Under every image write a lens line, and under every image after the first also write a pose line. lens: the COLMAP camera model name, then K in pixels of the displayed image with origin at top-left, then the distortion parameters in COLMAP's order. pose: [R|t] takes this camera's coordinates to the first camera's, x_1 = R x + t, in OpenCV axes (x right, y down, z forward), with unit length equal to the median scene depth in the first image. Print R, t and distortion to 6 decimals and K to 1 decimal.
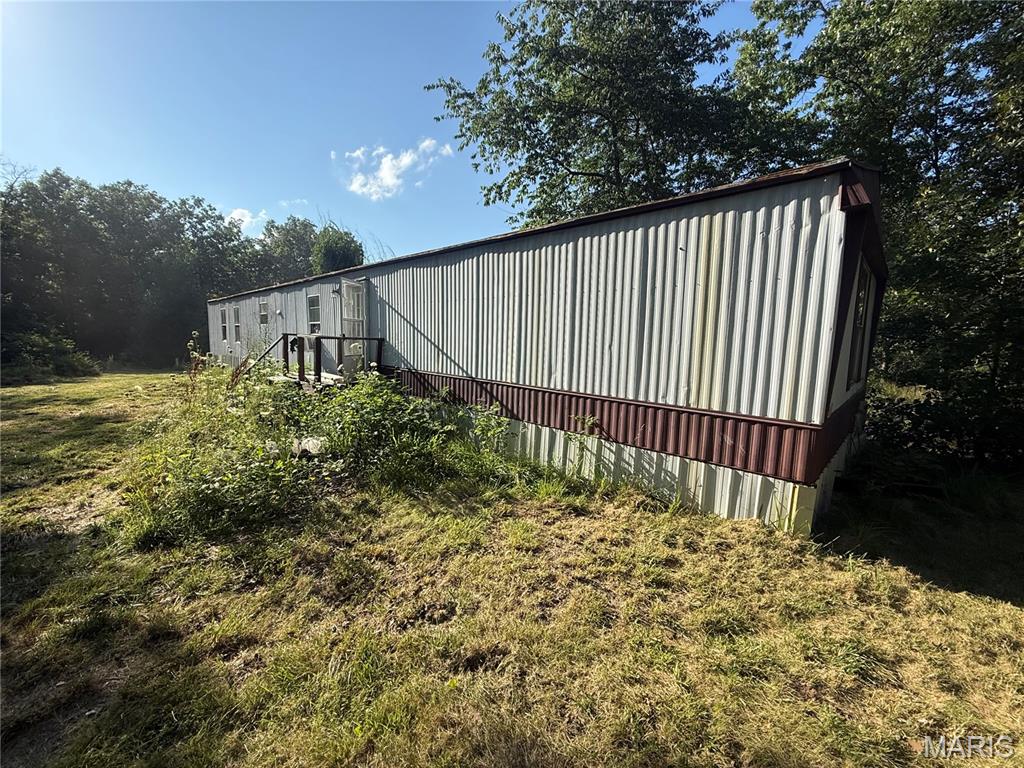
lens RADIAL K [[404.6, 0, 510.2], [0, 404.6, 381.7], [0, 0, 1]] dist [0.000490, -0.000236]
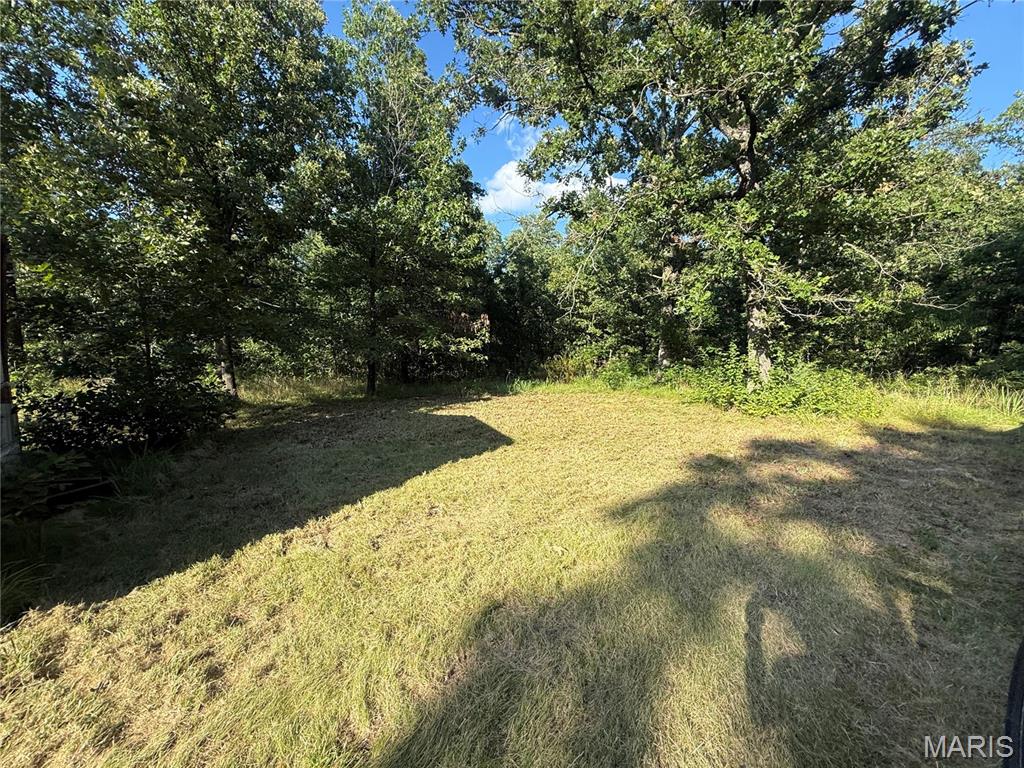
lens RADIAL K [[404.6, 0, 509.8], [0, 404.6, 382.1], [0, 0, 1]] dist [0.000490, -0.000236]
pose [[-0.001912, -0.116399, 0.993201, 0.258172], [0.100947, 0.988107, 0.115997, 0.033264], [-0.994890, 0.100482, 0.009861, 0.093238]]
